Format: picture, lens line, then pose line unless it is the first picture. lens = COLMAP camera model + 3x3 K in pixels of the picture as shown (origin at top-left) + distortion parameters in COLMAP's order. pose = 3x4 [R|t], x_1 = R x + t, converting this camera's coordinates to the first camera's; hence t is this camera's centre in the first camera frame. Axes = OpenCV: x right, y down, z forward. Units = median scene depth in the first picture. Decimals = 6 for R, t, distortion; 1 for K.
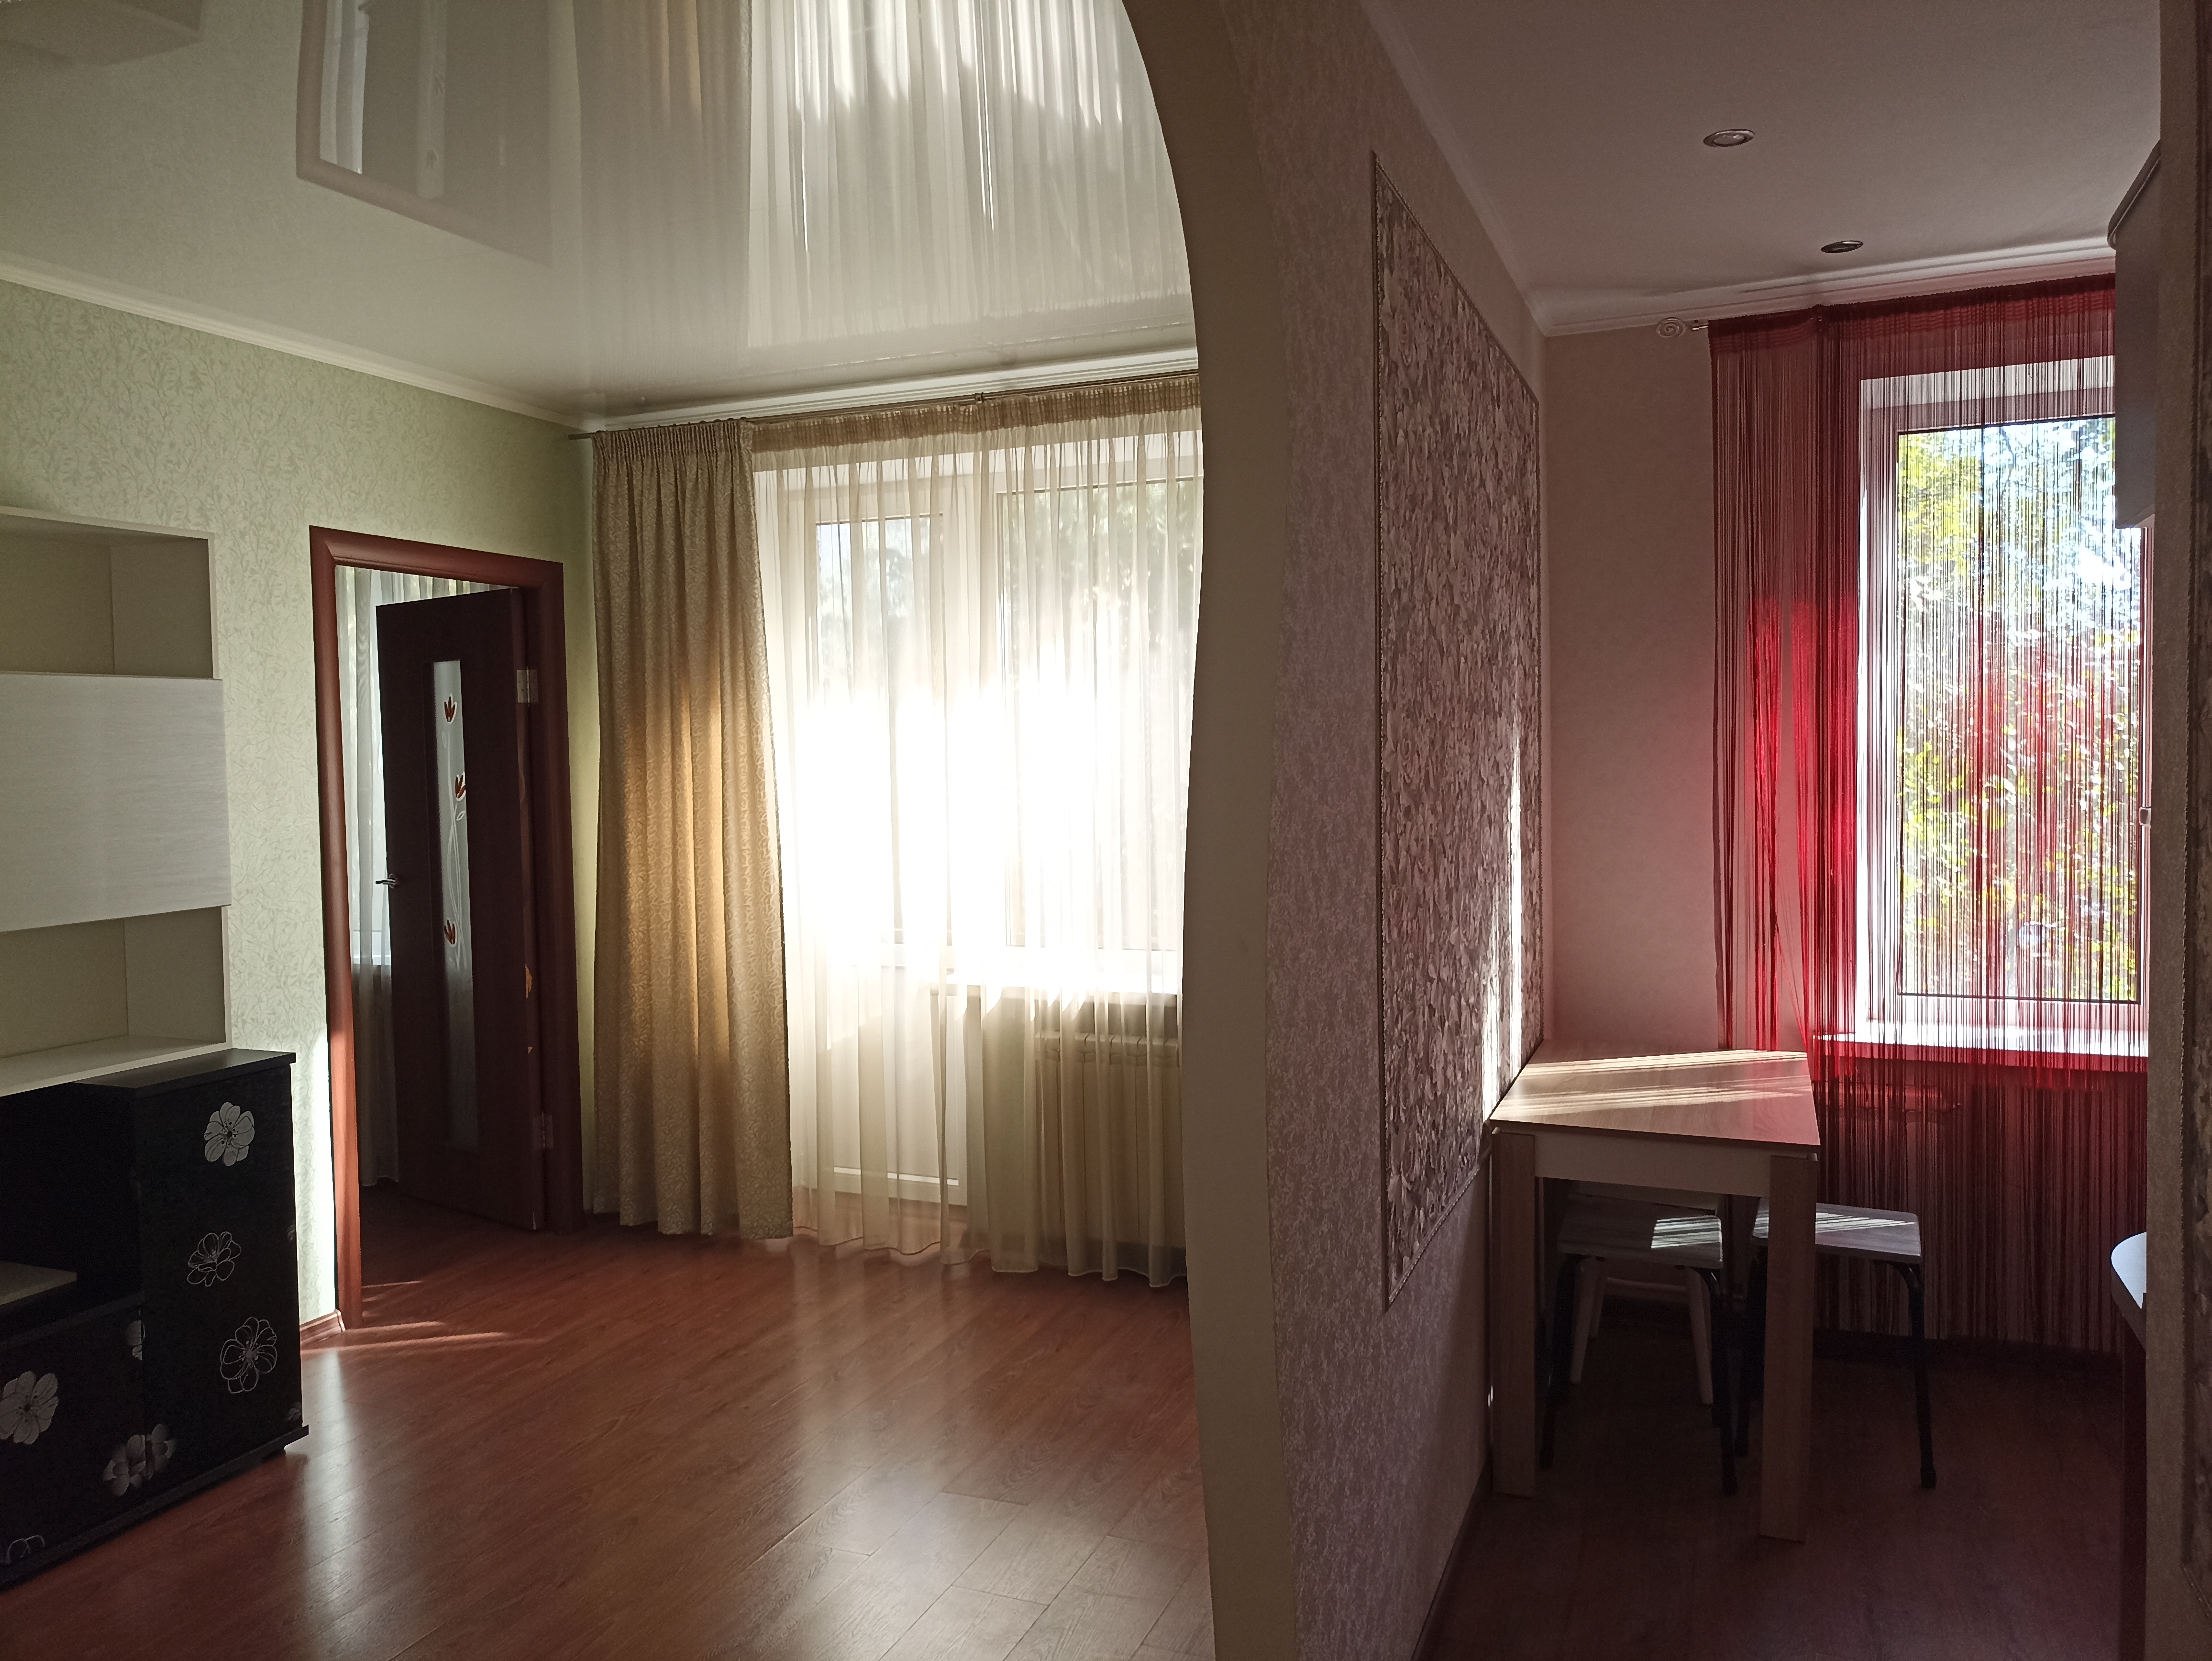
lens RADIAL K [[1789.0, 0, 920.6], [0, 1789.0, 832.3], [0, 0, 1]] dist [0.103866, -0.357852]
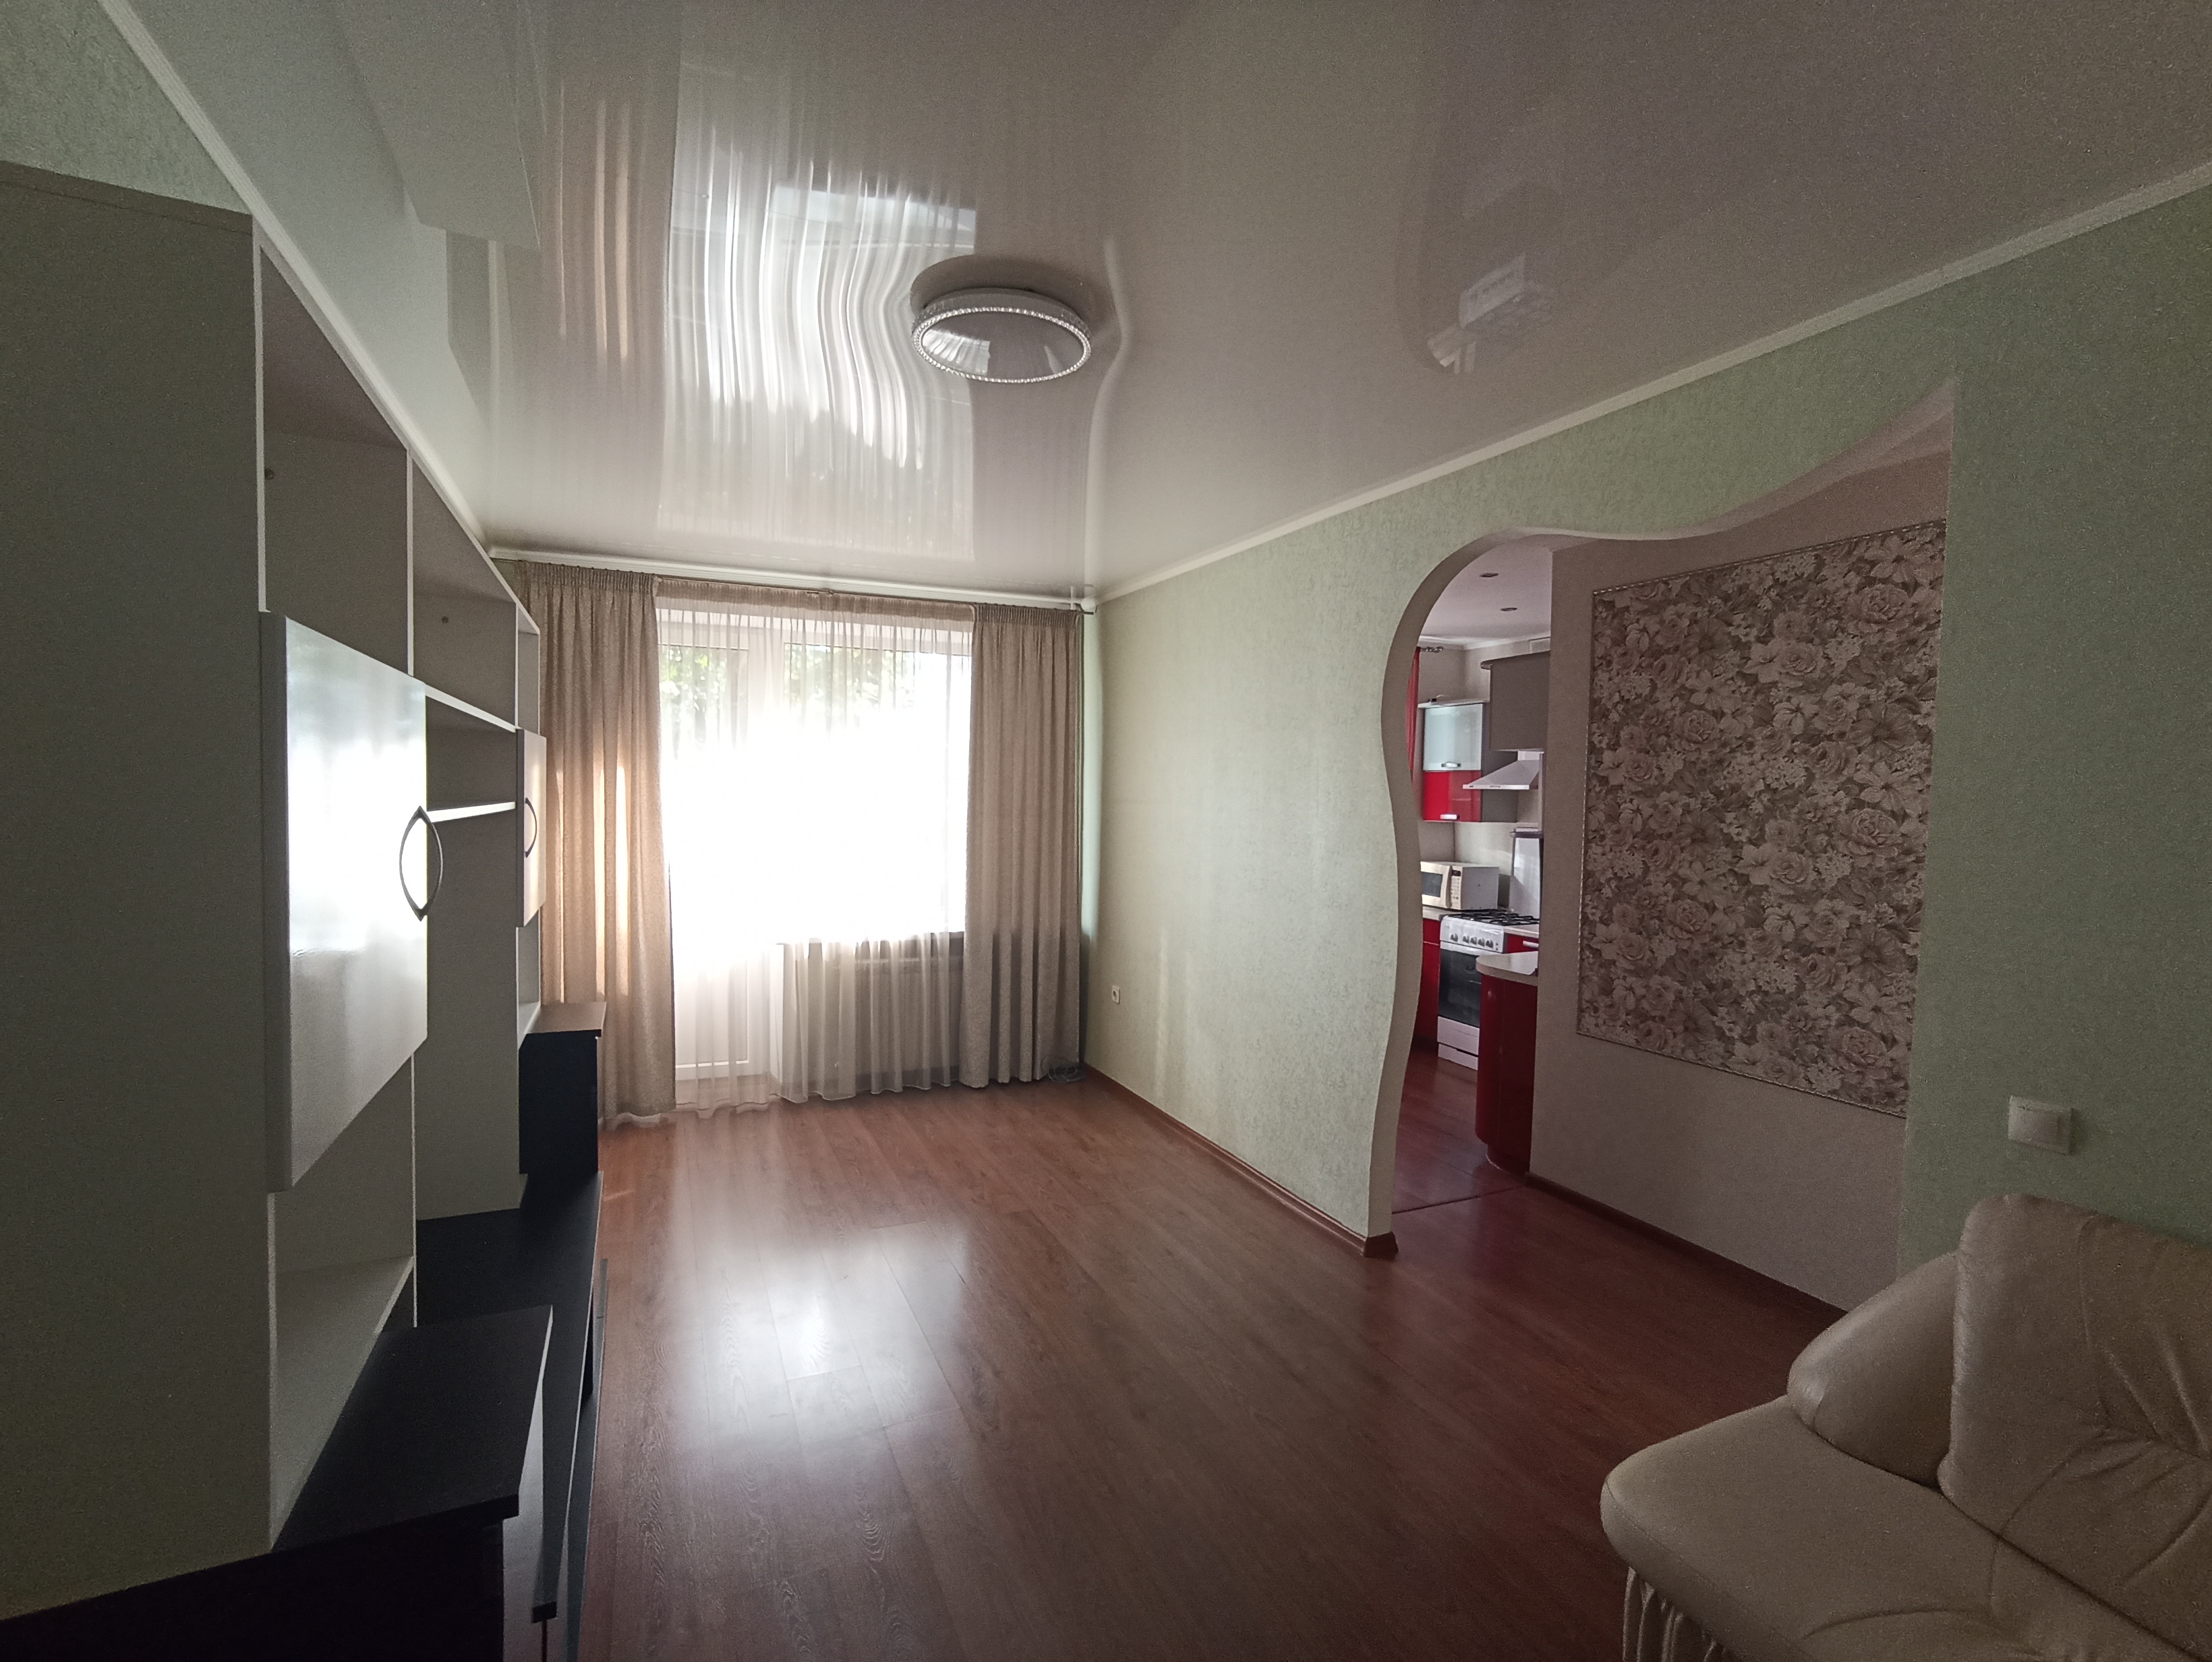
lens RADIAL K [[1009.6, 0, 1078.4], [0, 1009.6, 842.5], [0, 0, 1]] dist [-0.013570, 0.000447]
pose [[0.656867, -0.005926, 0.753983, -0.537902], [0.008963, 0.999960, 0.000051, -0.000992], [-0.753953, 0.006724, 0.656893, 0.191281]]
